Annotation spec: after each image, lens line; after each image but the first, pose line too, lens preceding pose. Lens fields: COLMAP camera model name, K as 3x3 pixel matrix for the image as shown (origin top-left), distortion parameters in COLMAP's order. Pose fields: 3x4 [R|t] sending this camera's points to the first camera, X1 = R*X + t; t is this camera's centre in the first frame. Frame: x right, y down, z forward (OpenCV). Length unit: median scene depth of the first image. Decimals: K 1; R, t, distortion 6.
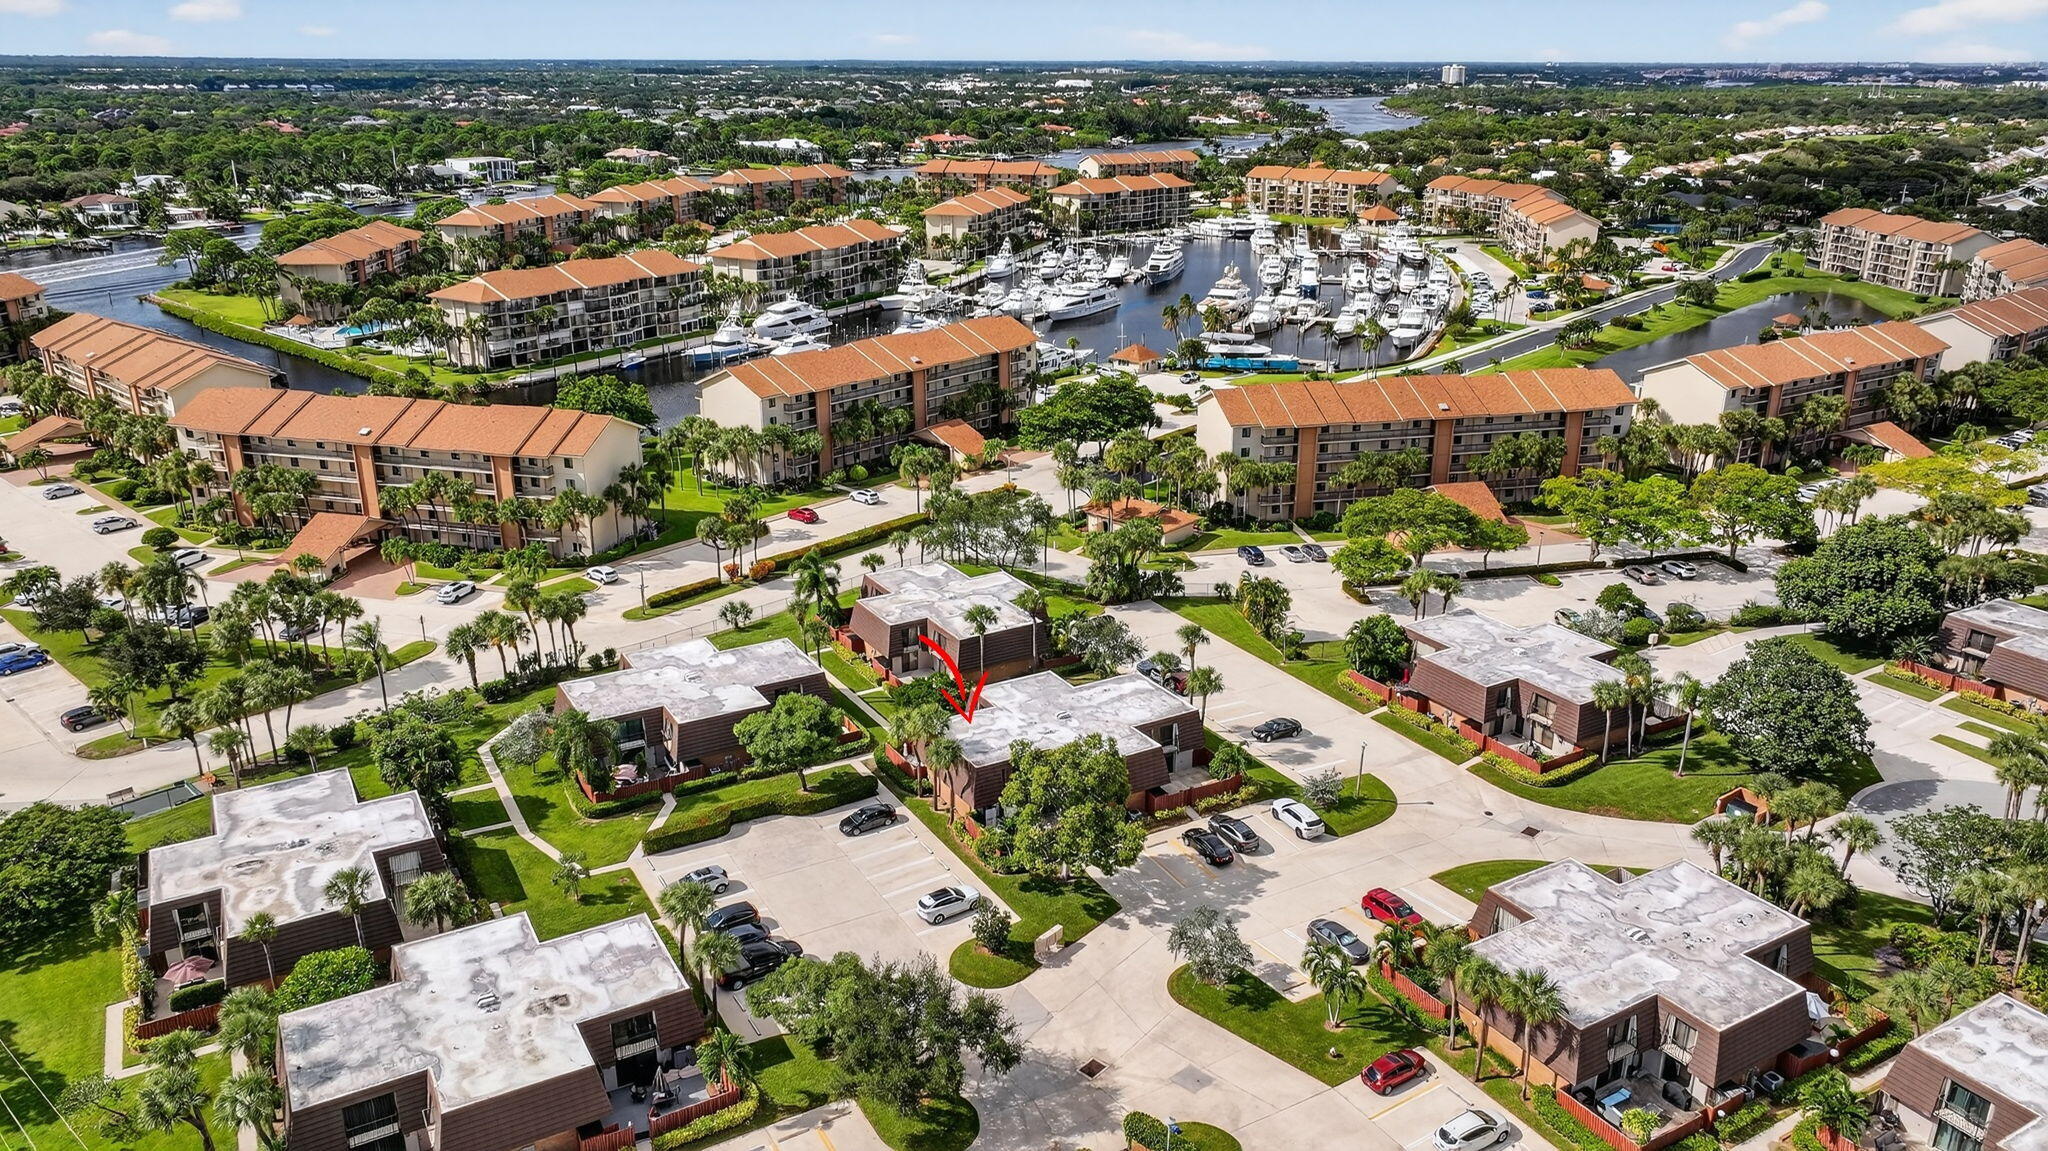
lens RADIAL K [[1436.1, 0, 1024.0], [0, 1436.1, 575.5], [0, 0, 1]] dist [-0.000923, 0.009730]
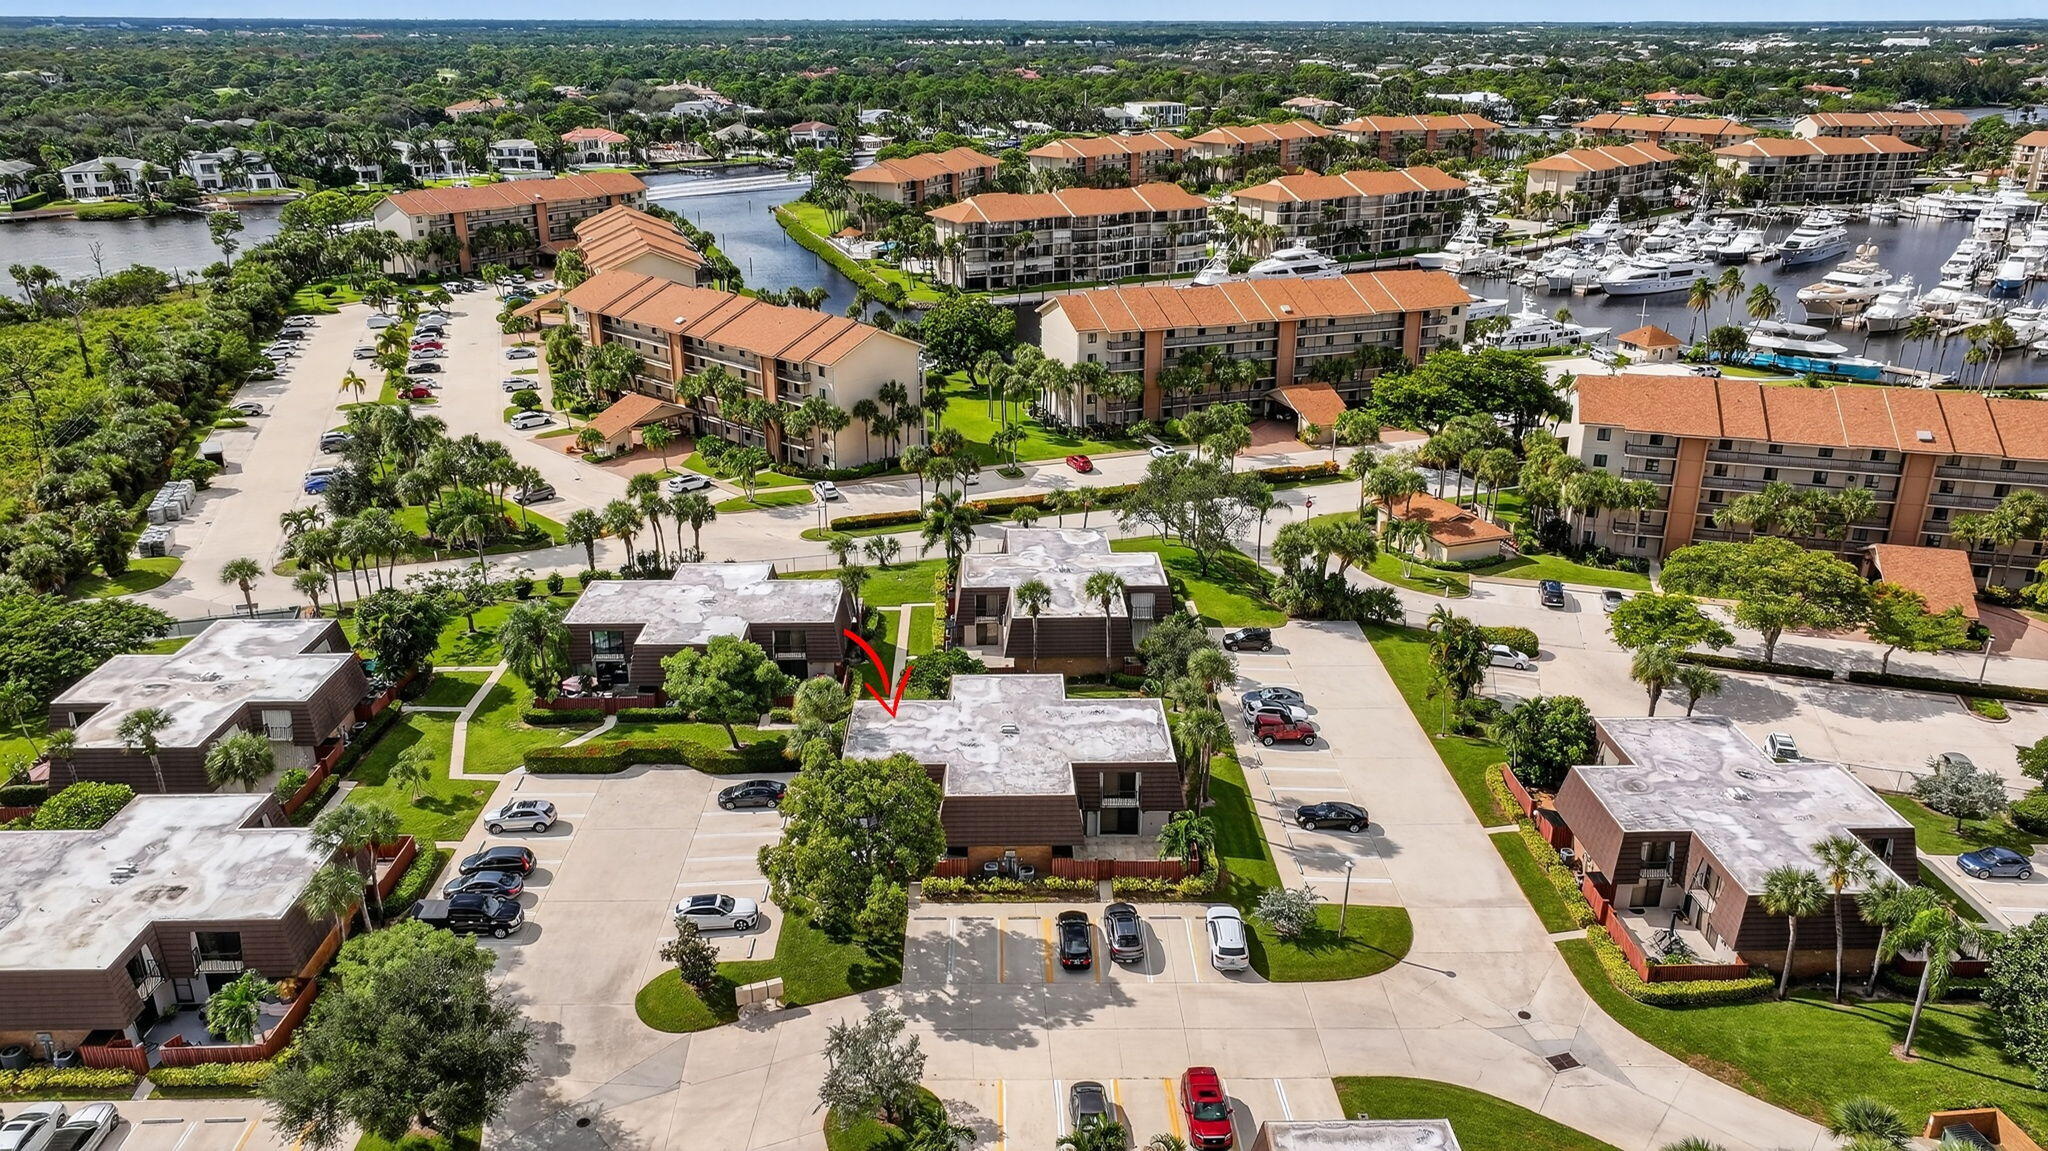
lens RADIAL K [[1436.1, 0, 1024.0], [0, 1436.1, 575.5], [0, 0, 1]] dist [-0.000923, 0.009730]
pose [[0.874717, 0.173984, -0.452327, 0.158286], [-0.163393, 0.984564, 0.062735, -0.015621], [0.456260, 0.019032, 0.889643, 0.122949]]
